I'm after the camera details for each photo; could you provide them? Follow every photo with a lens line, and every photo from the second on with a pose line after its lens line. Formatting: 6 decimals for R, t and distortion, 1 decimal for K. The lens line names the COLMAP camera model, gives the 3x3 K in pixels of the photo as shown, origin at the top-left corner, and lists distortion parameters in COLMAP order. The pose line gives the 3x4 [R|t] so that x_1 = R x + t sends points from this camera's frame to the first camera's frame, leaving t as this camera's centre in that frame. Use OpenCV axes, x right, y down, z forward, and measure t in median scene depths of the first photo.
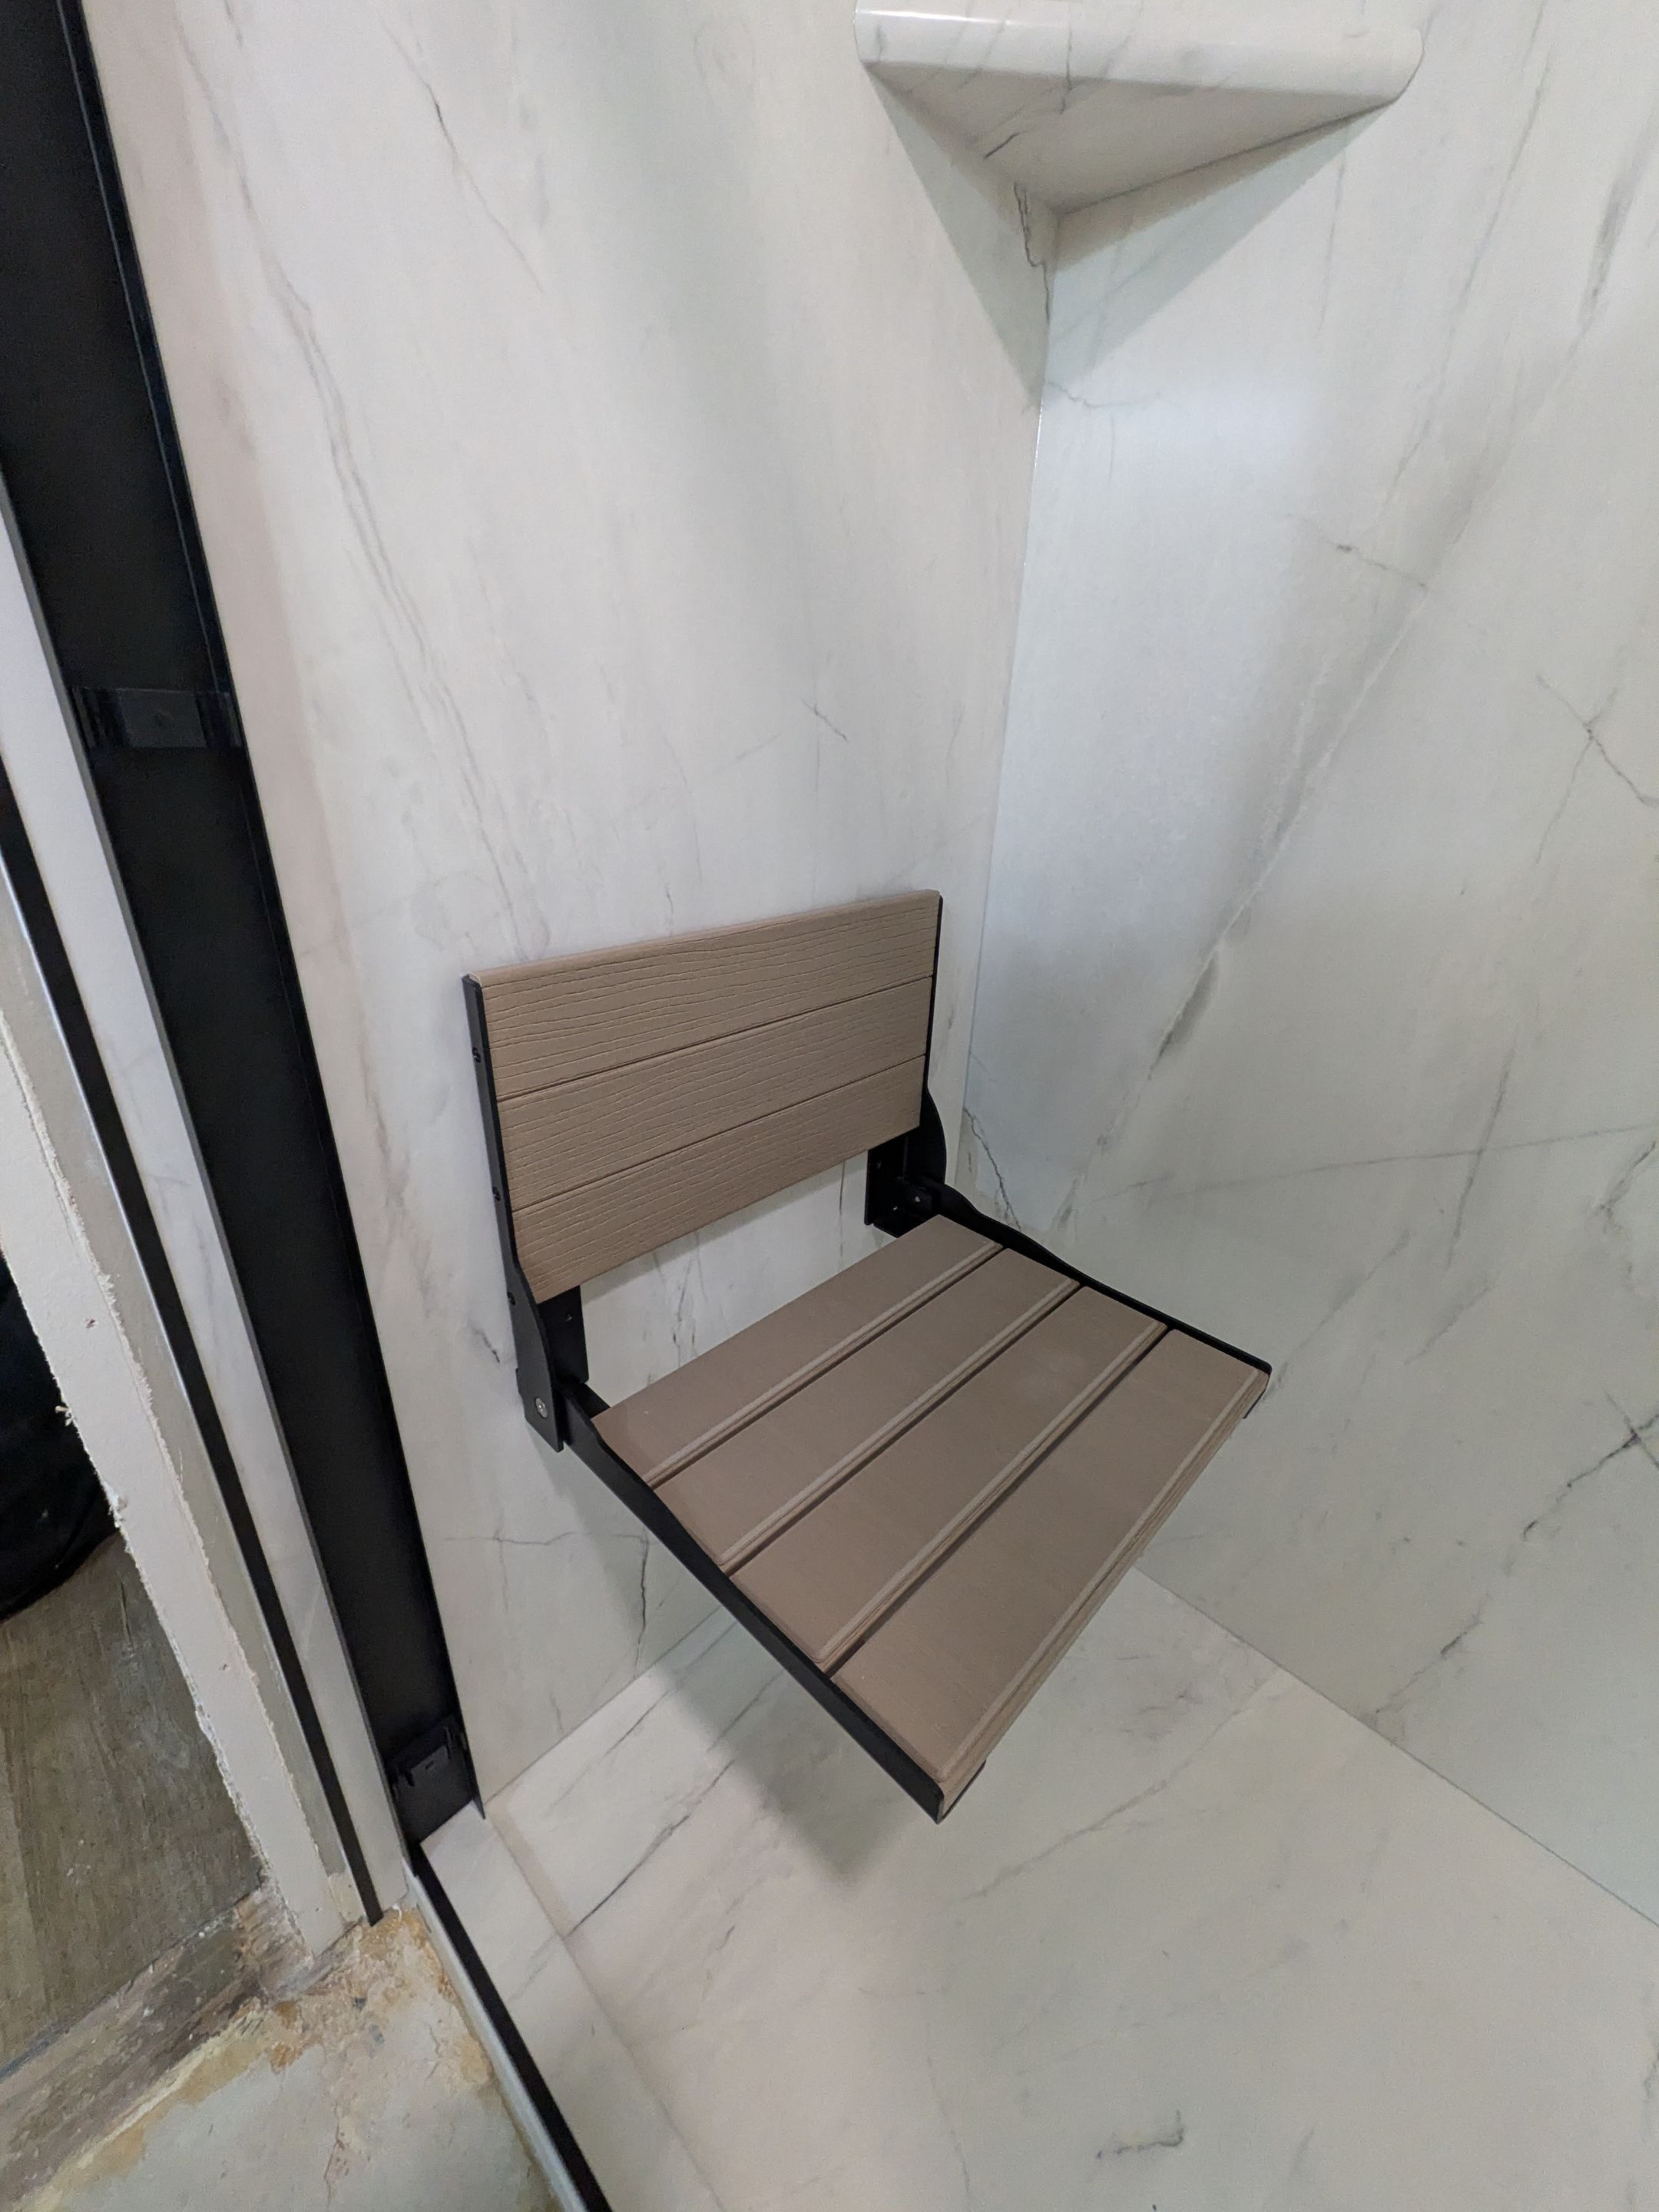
lens RADIAL K [[872.5, 0, 823.0], [0, 872.5, 1104.3], [0, 0, 1]] dist [-0.002095, -0.000016]
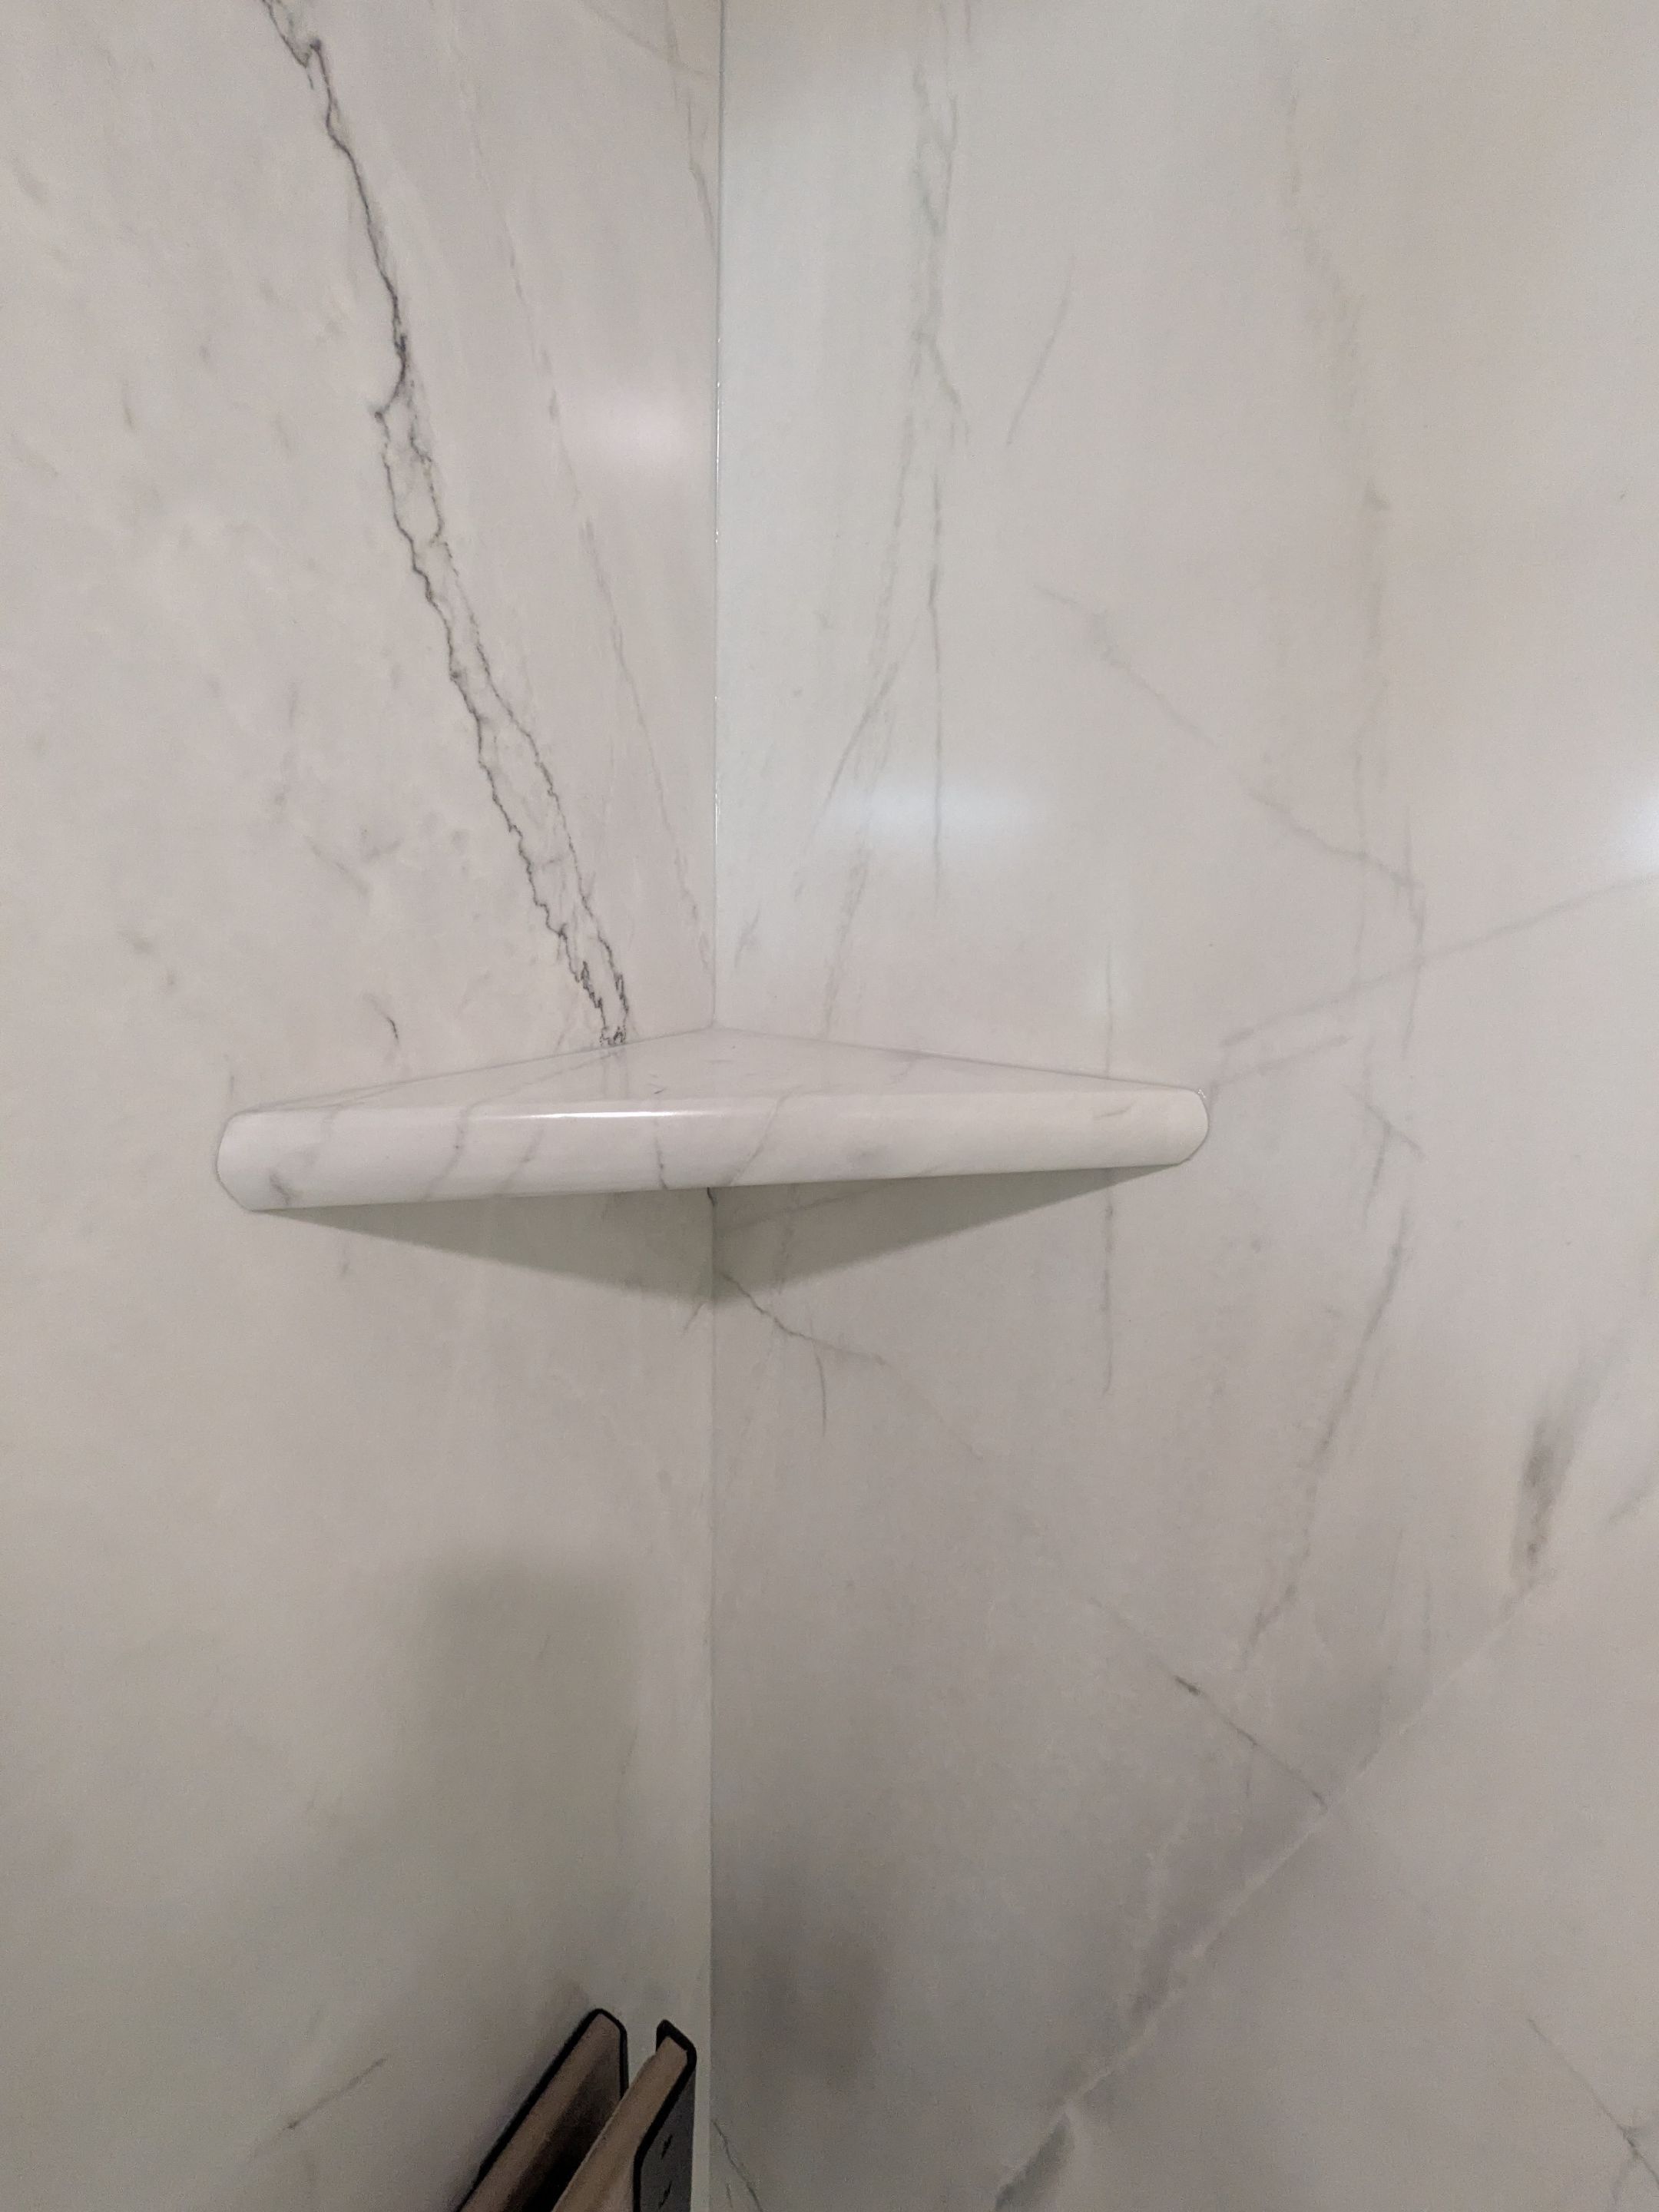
lens RADIAL K [[872.5, 0, 823.0], [0, 872.5, 1104.3], [0, 0, 1]] dist [-0.002095, -0.000016]
pose [[0.973206, -0.048705, 0.224715, 0.193283], [0.092569, 0.977601, -0.189014, -0.838716], [-0.210476, 0.204751, 0.955917, 0.319103]]
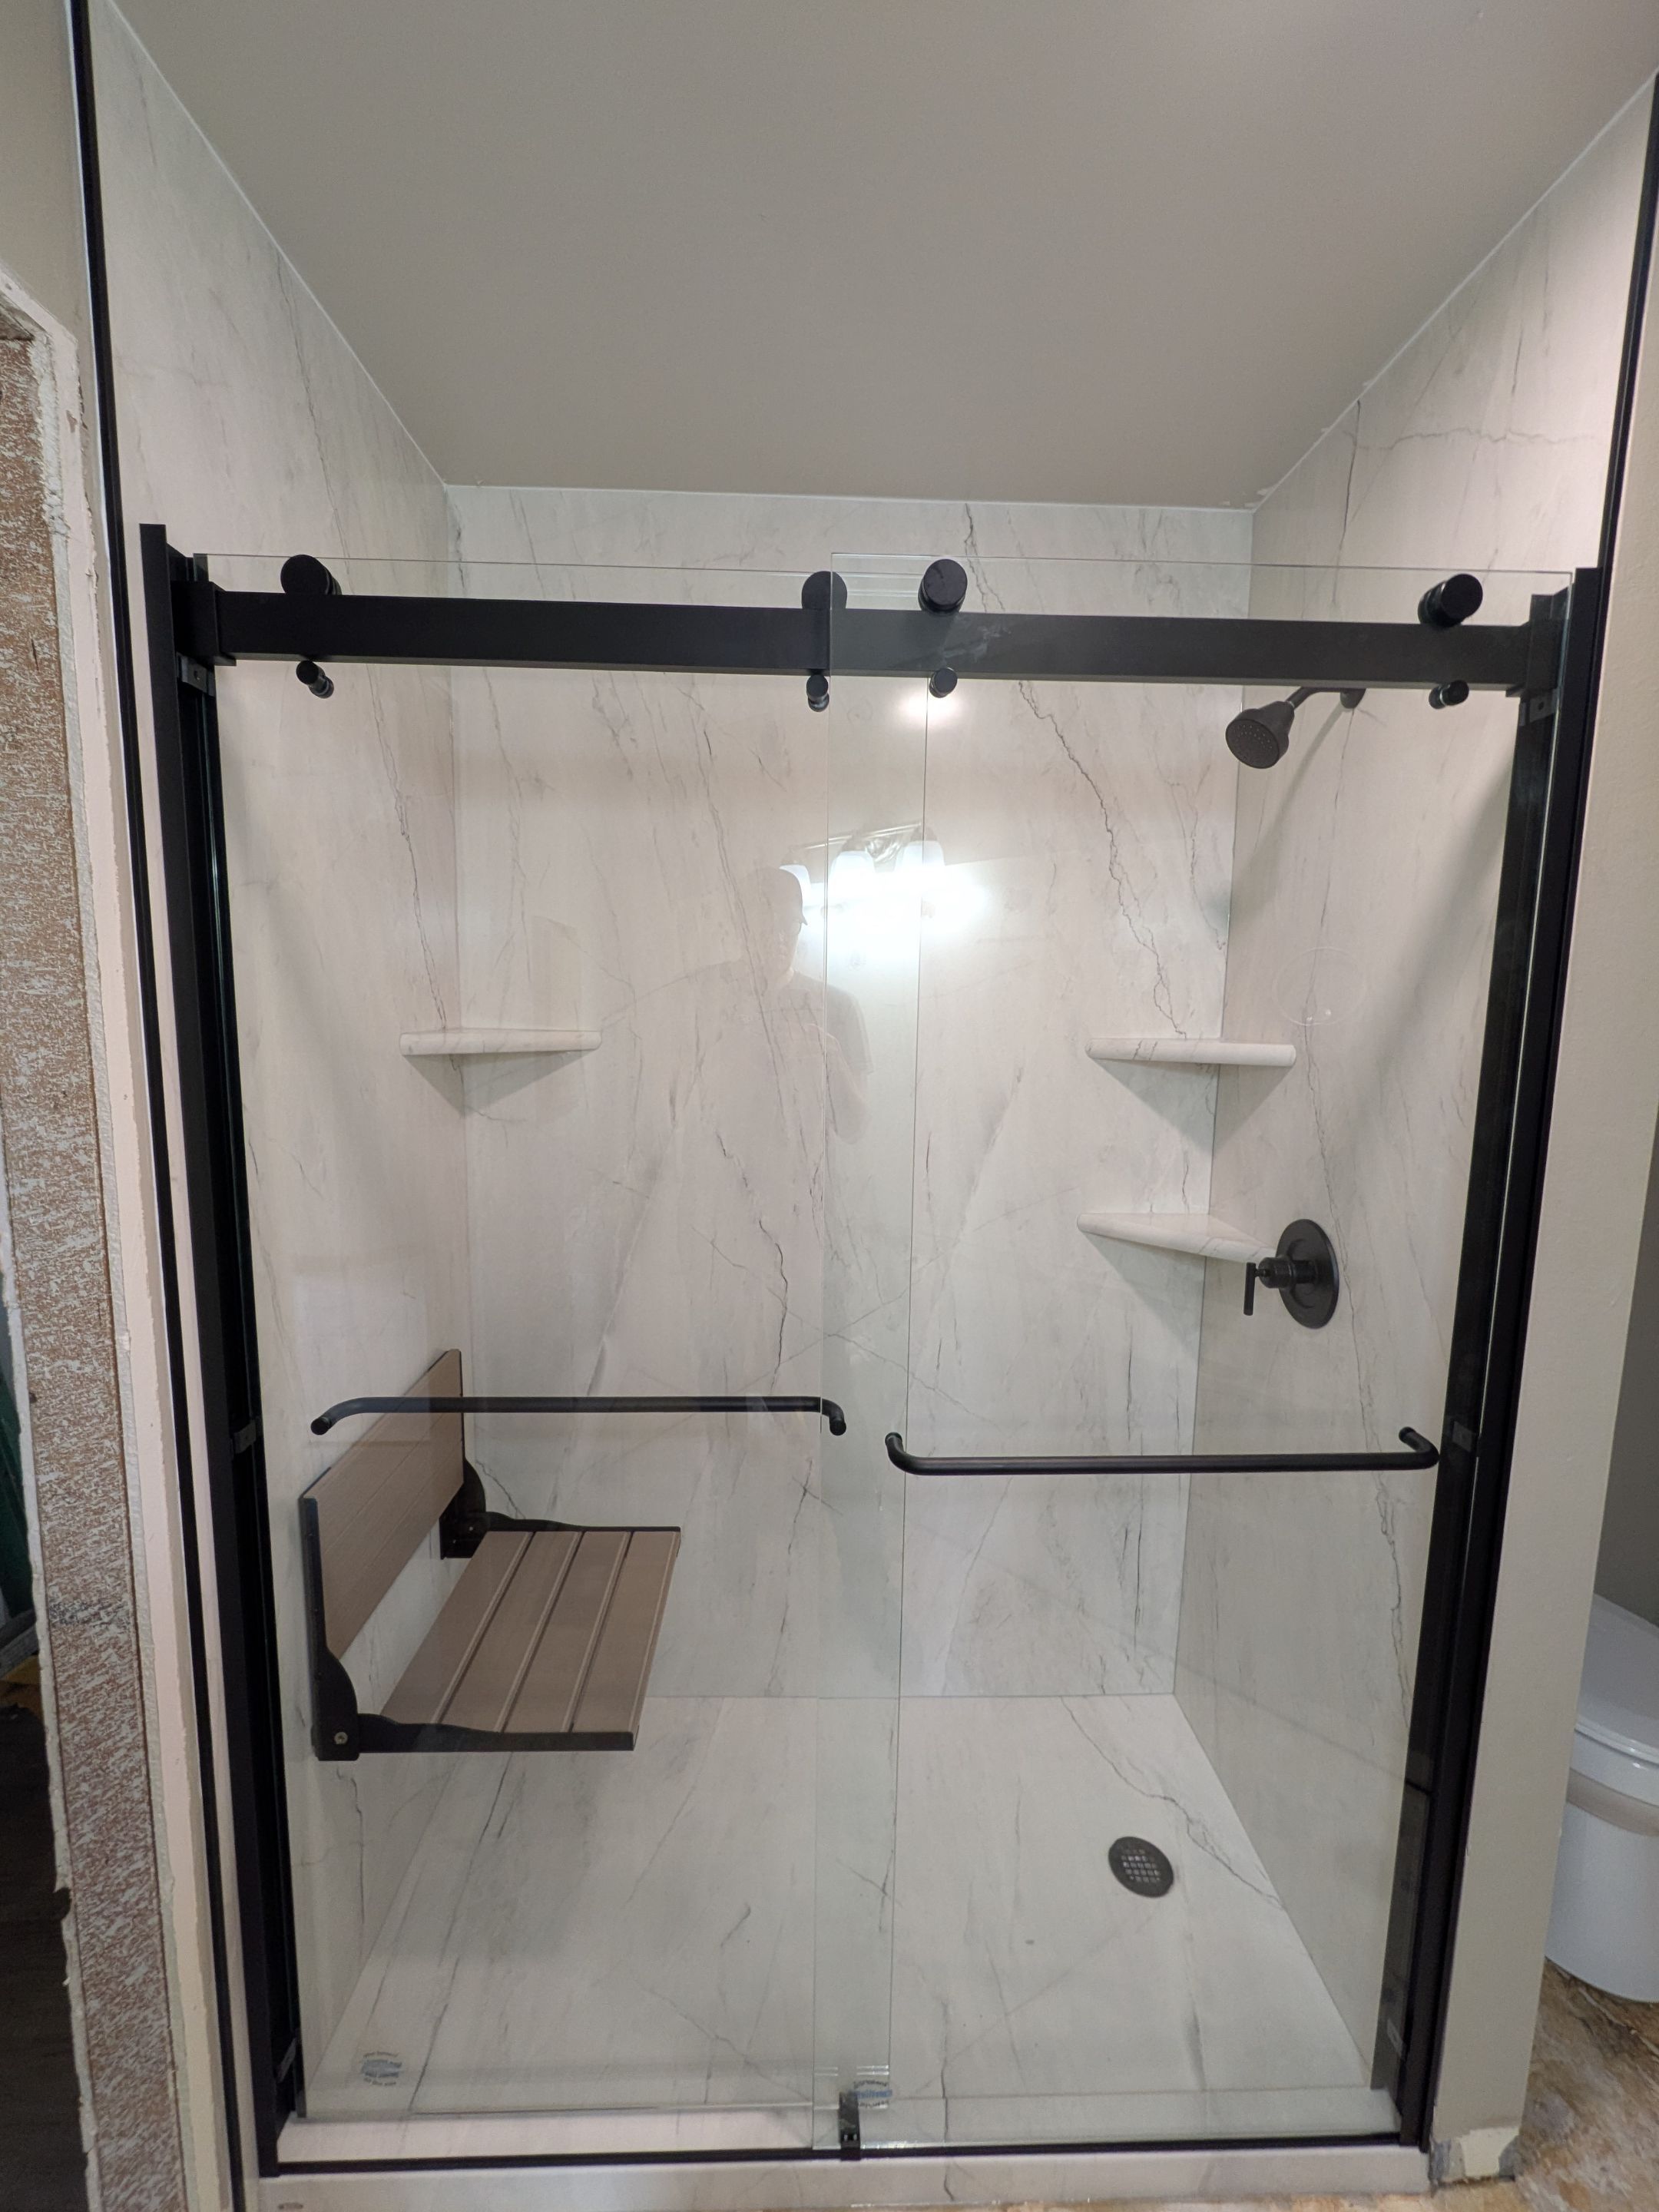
lens RADIAL K [[872.5, 0, 823.0], [0, 872.5, 1104.3], [0, 0, 1]] dist [-0.002095, -0.000016]
pose [[0.696425, -0.104208, 0.710023, -0.664872], [0.302580, 0.939793, -0.158855, -0.234169], [-0.650721, 0.325469, 0.686027, -1.056763]]
